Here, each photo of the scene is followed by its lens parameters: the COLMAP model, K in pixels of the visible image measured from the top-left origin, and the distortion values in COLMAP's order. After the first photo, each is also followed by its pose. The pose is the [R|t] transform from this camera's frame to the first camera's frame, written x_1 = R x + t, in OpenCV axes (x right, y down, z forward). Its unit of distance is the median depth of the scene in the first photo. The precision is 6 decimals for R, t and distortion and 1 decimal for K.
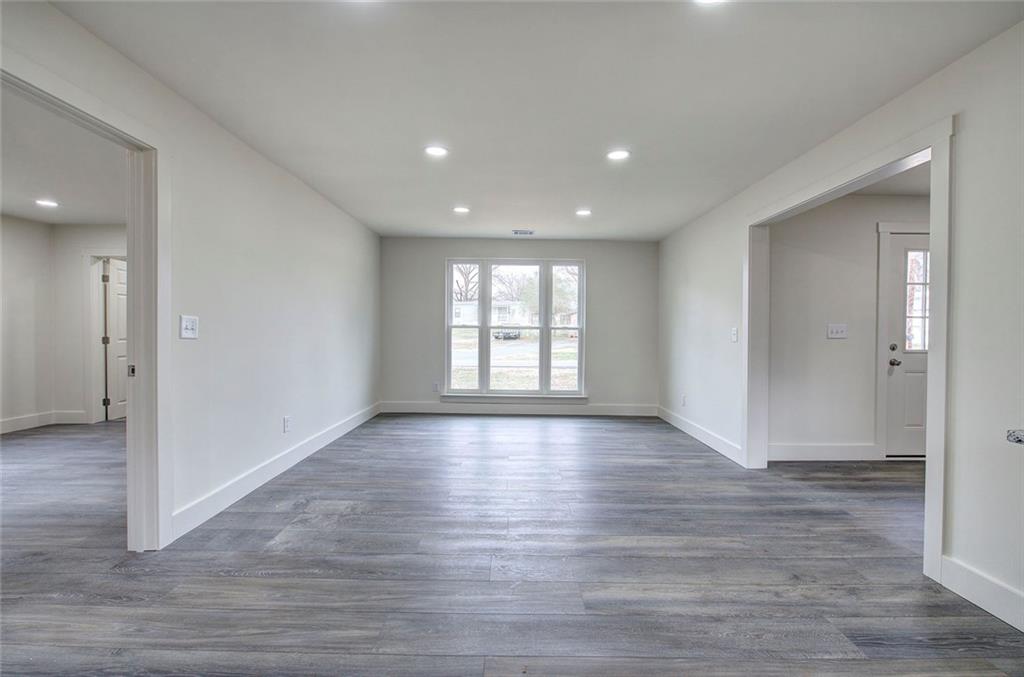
lens RADIAL K [[434.4, 0, 512.2], [0, 434.4, 340.1], [0, 0, 1]] dist [-0.002071, -0.000222]
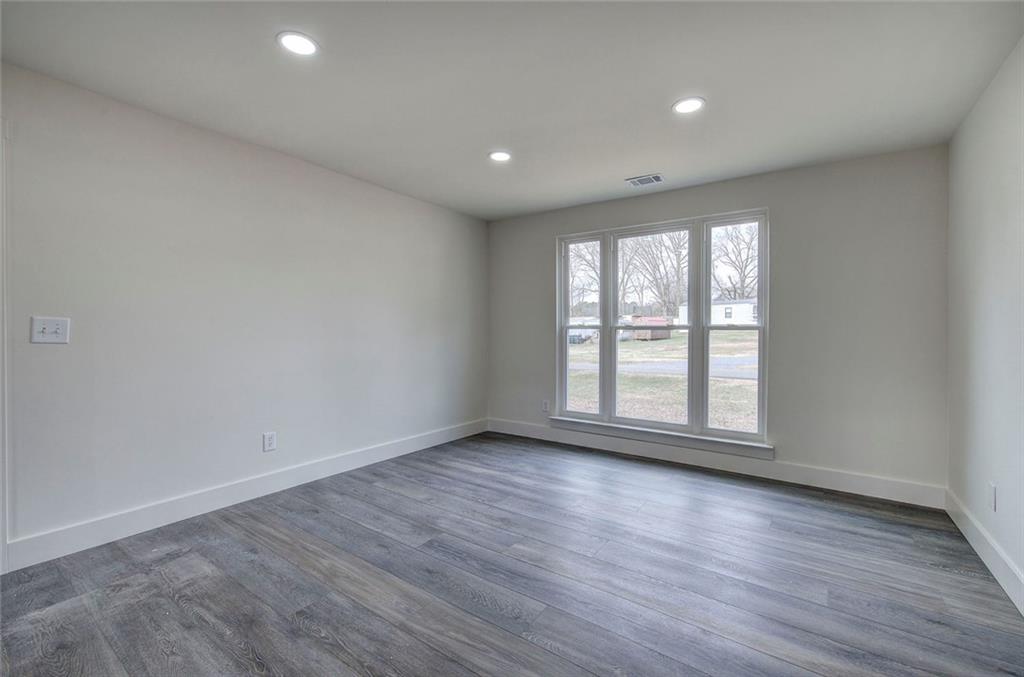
lens RADIAL K [[434.4, 0, 517.8], [0, 434.4, 340.0], [0, 0, 1]] dist [-0.002071, -0.000222]
pose [[0.820697, 0.002859, -0.571357, 0.222568], [-0.006998, 0.999963, -0.005048, -0.004903], [0.571321, 0.008141, 0.820686, 0.337576]]
